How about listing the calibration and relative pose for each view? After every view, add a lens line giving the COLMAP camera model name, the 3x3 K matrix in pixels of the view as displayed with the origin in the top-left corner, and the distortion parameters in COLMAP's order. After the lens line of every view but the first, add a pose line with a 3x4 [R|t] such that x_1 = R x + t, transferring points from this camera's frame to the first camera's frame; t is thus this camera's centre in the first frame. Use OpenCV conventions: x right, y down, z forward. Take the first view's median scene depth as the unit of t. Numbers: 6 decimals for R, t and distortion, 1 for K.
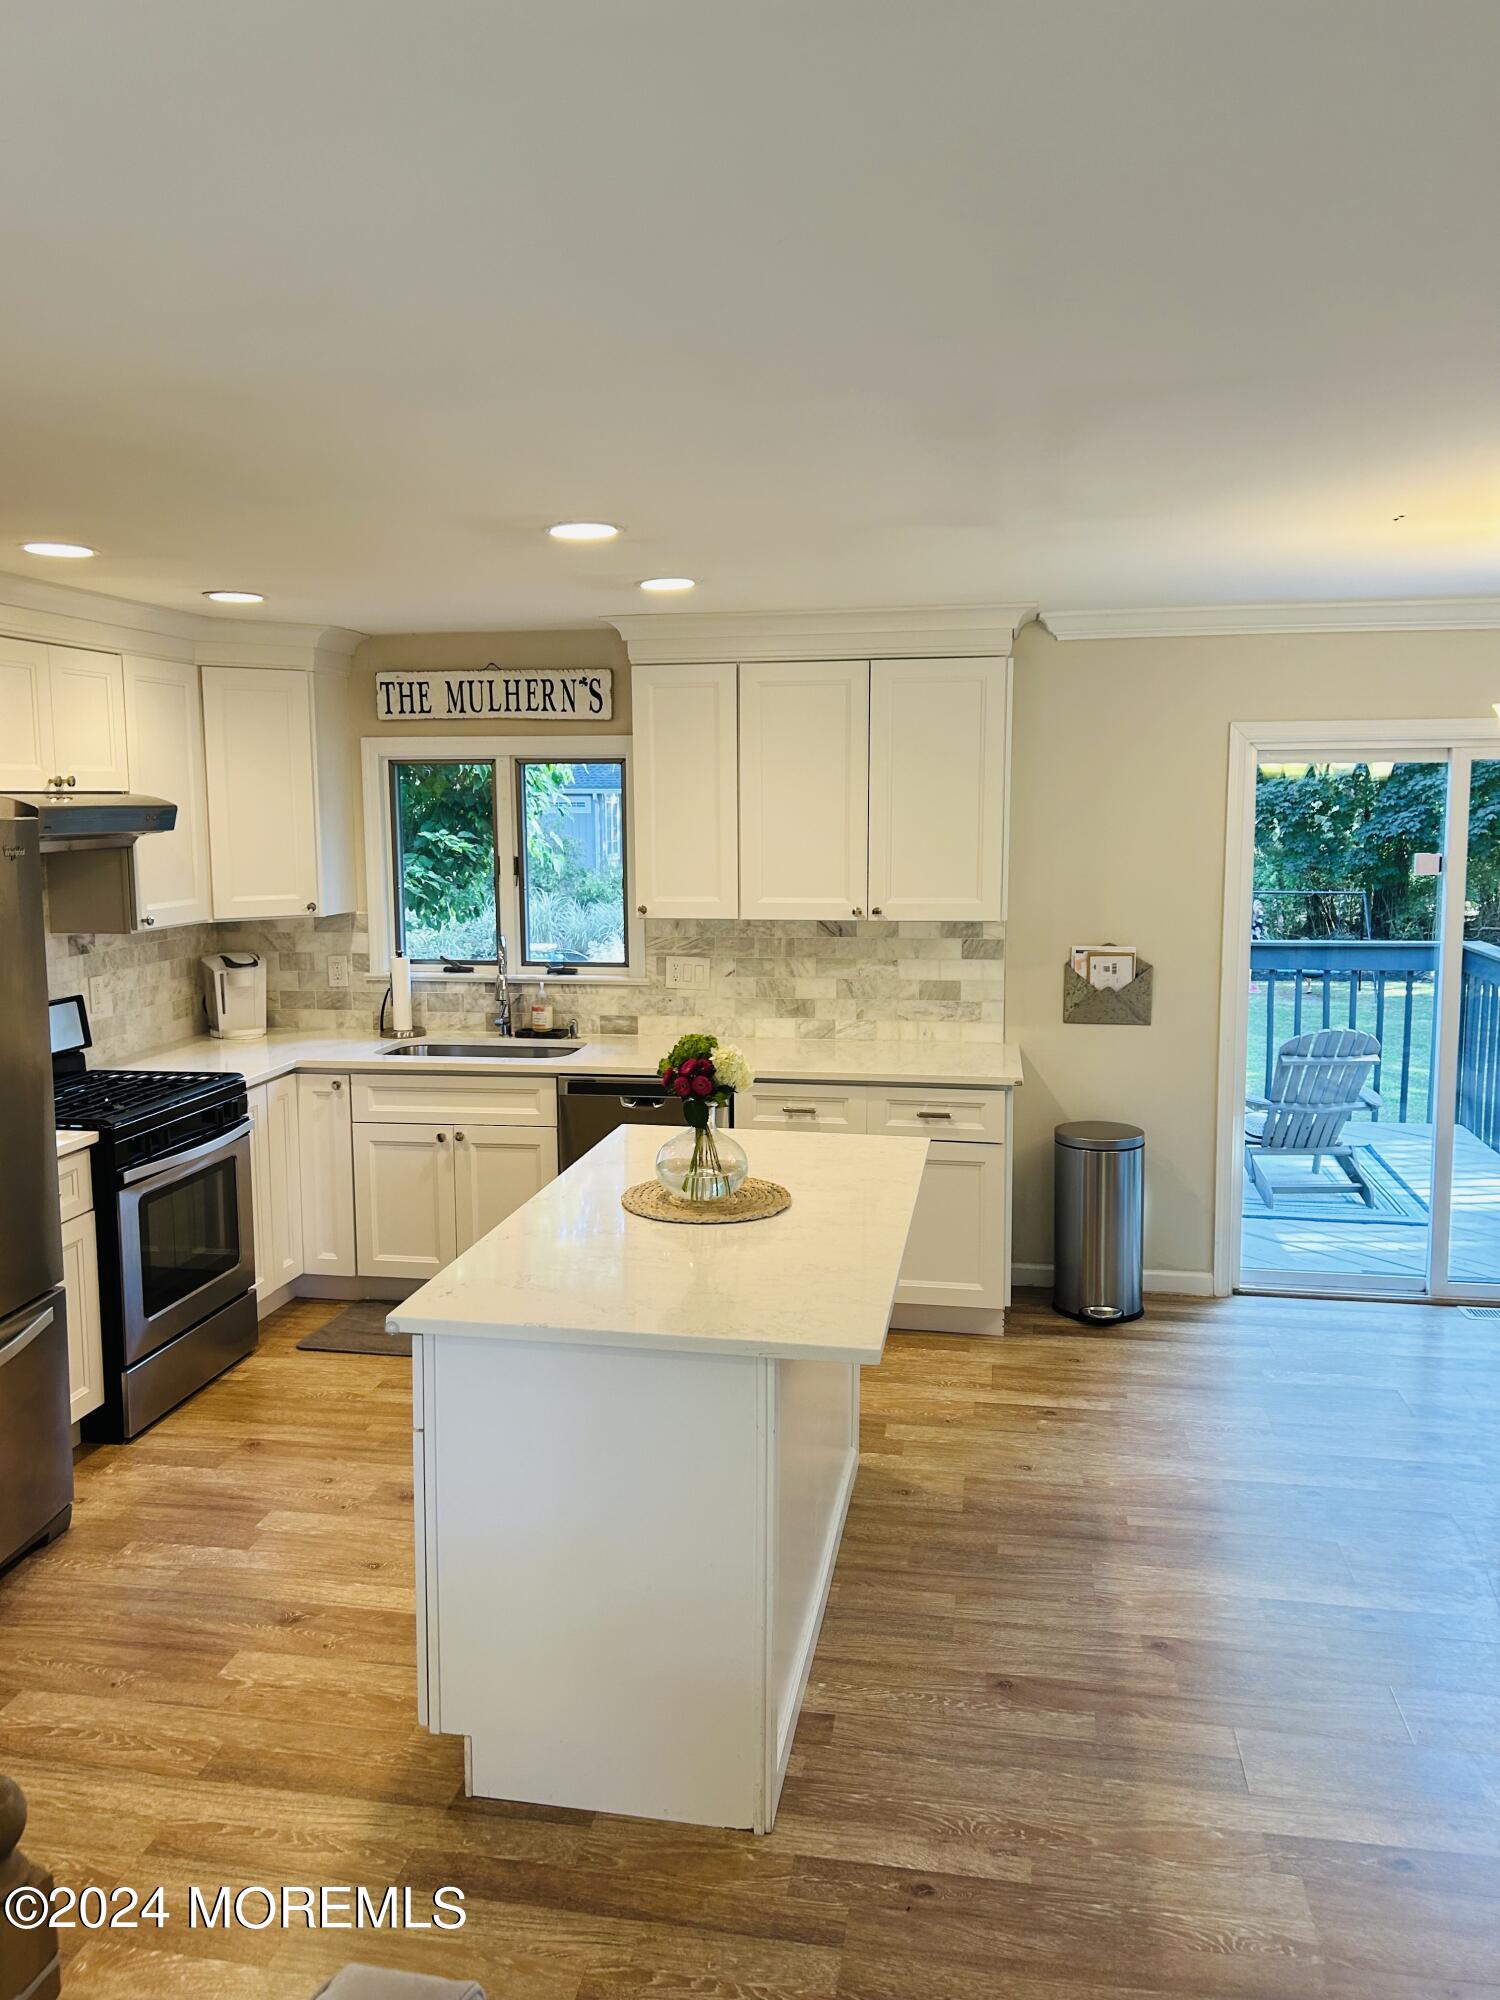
lens RADIAL K [[1525.4, 0, 742.0], [0, 1525.4, 985.4], [0, 0, 1]] dist [0.069765, -0.079701]
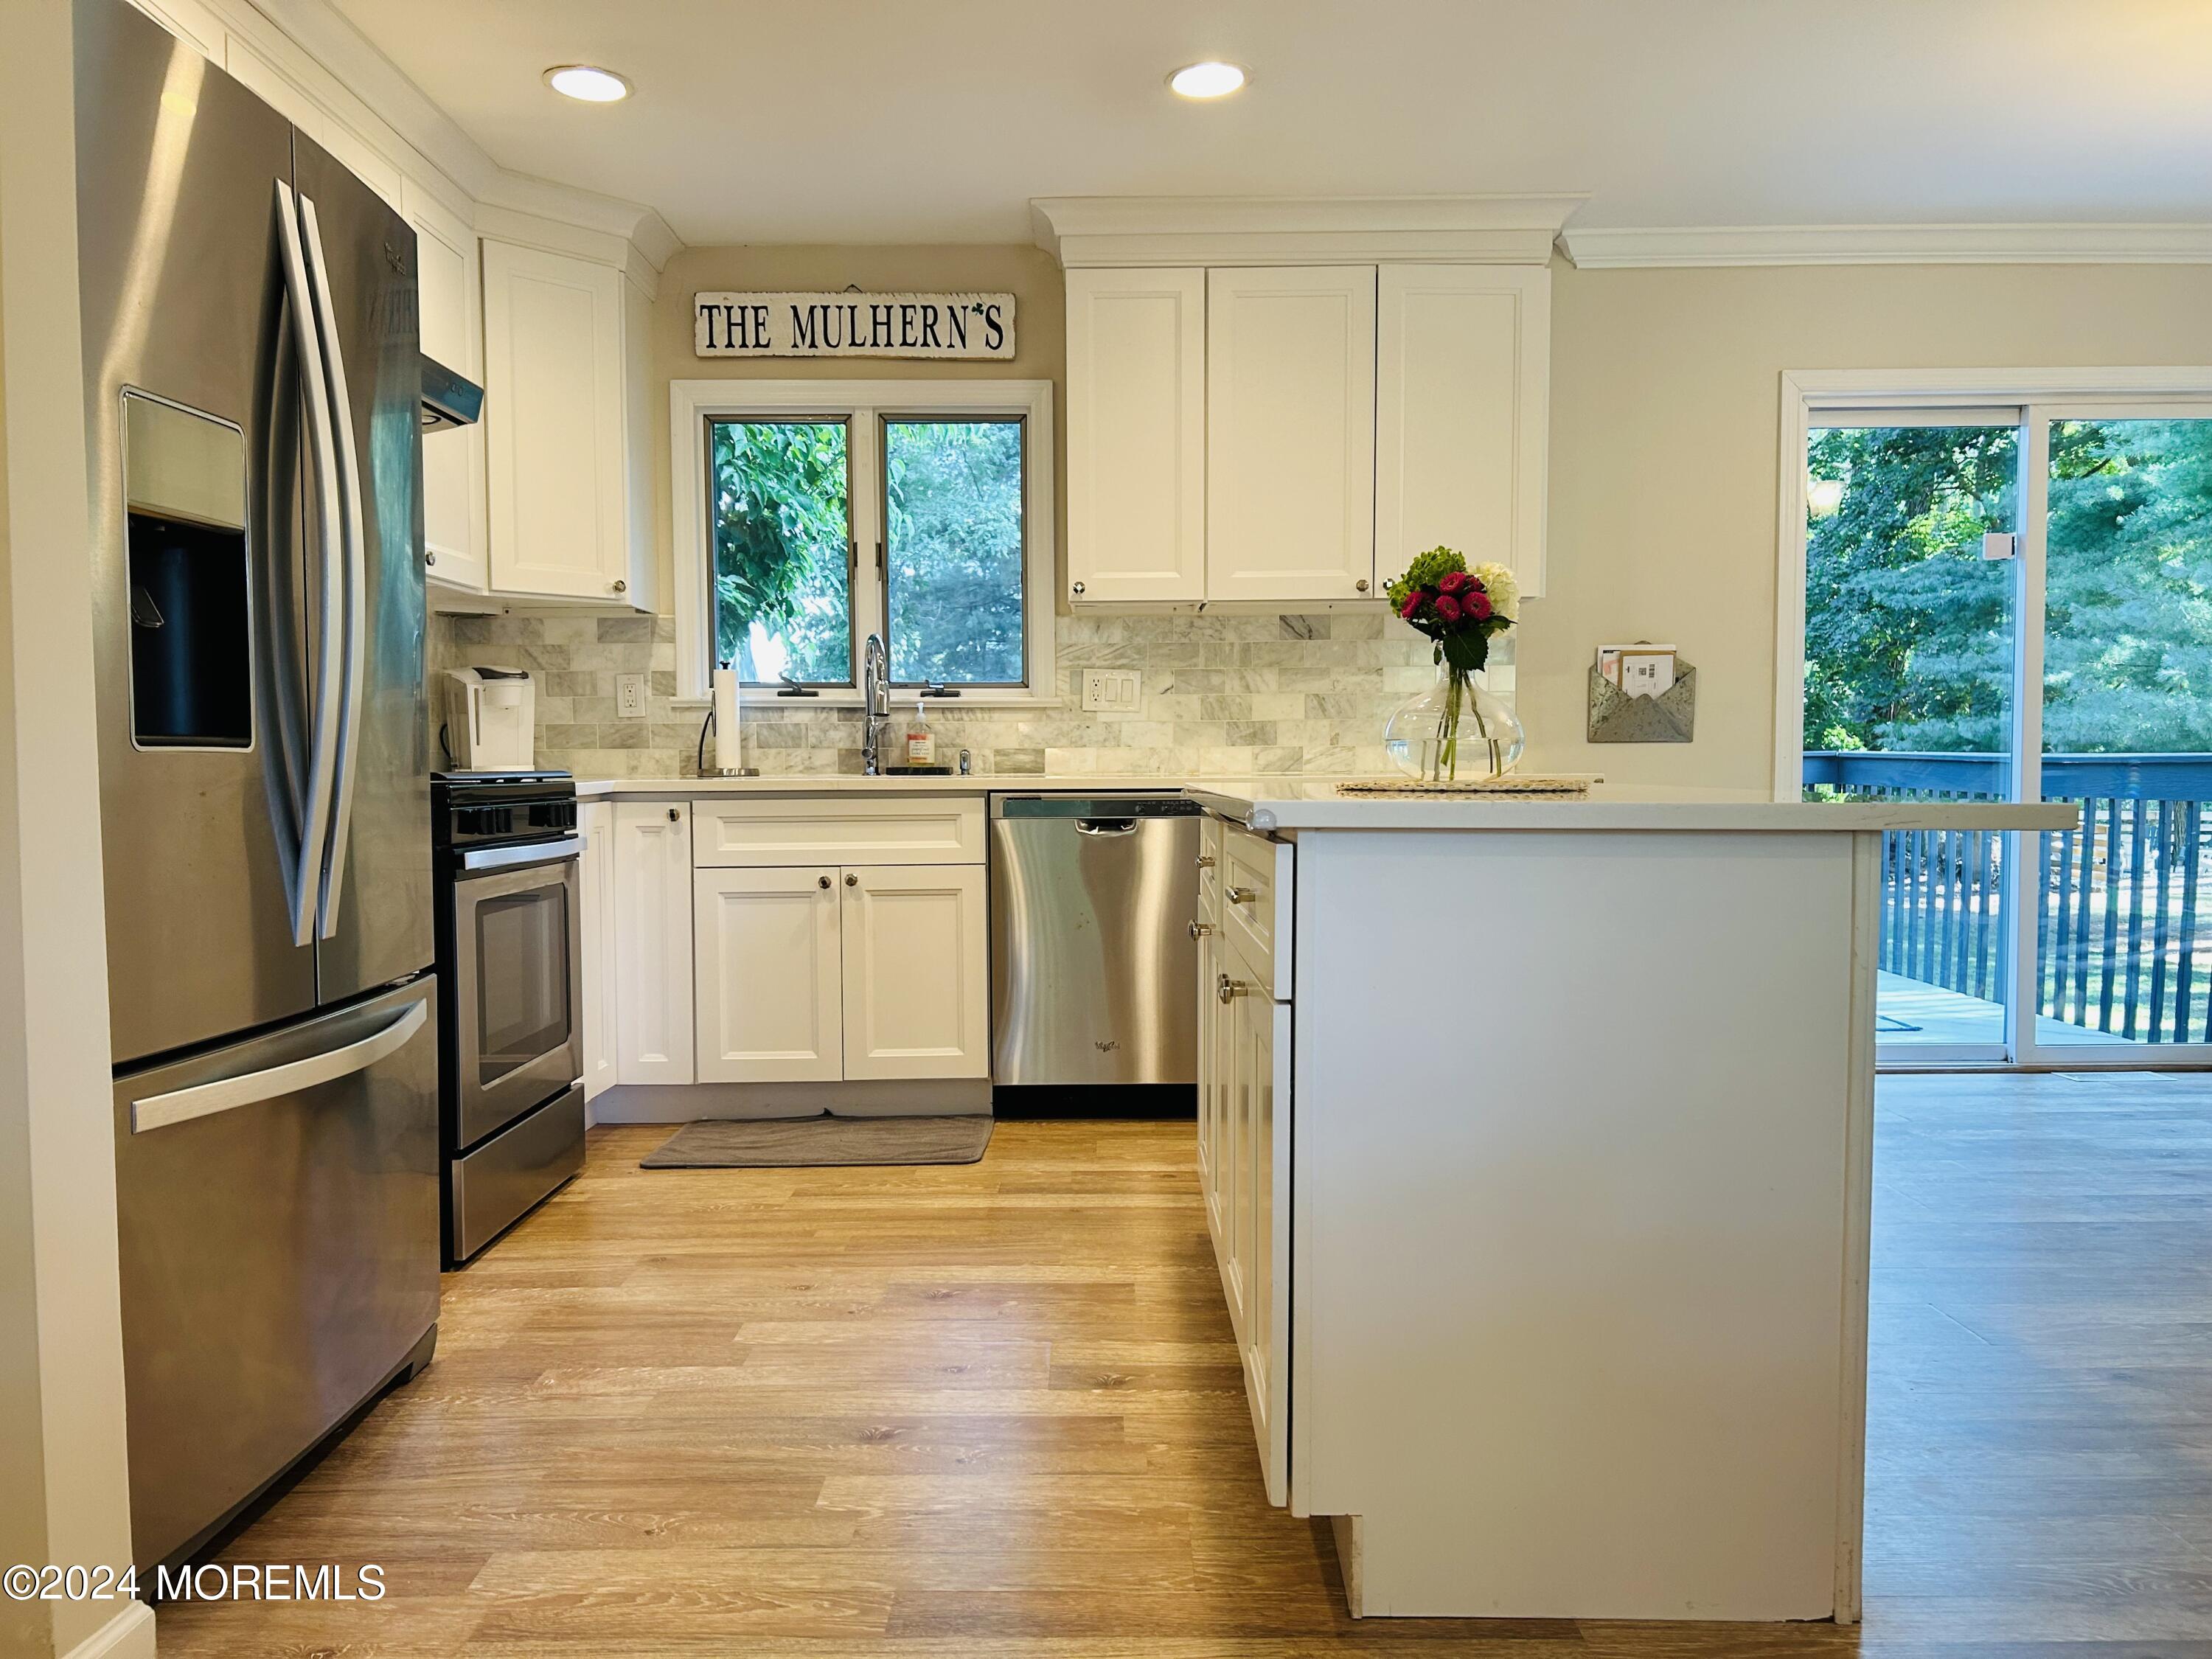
lens RADIAL K [[1687.1, 0, 1108.8], [0, 1687.1, 847.3], [0, 0, 1]] dist [0.069765, -0.079701]
pose [[0.983740, -0.009101, 0.179365, -0.200815], [0.021641, 0.997445, -0.068084, 0.136038], [-0.178288, 0.070859, 0.981424, 0.172166]]
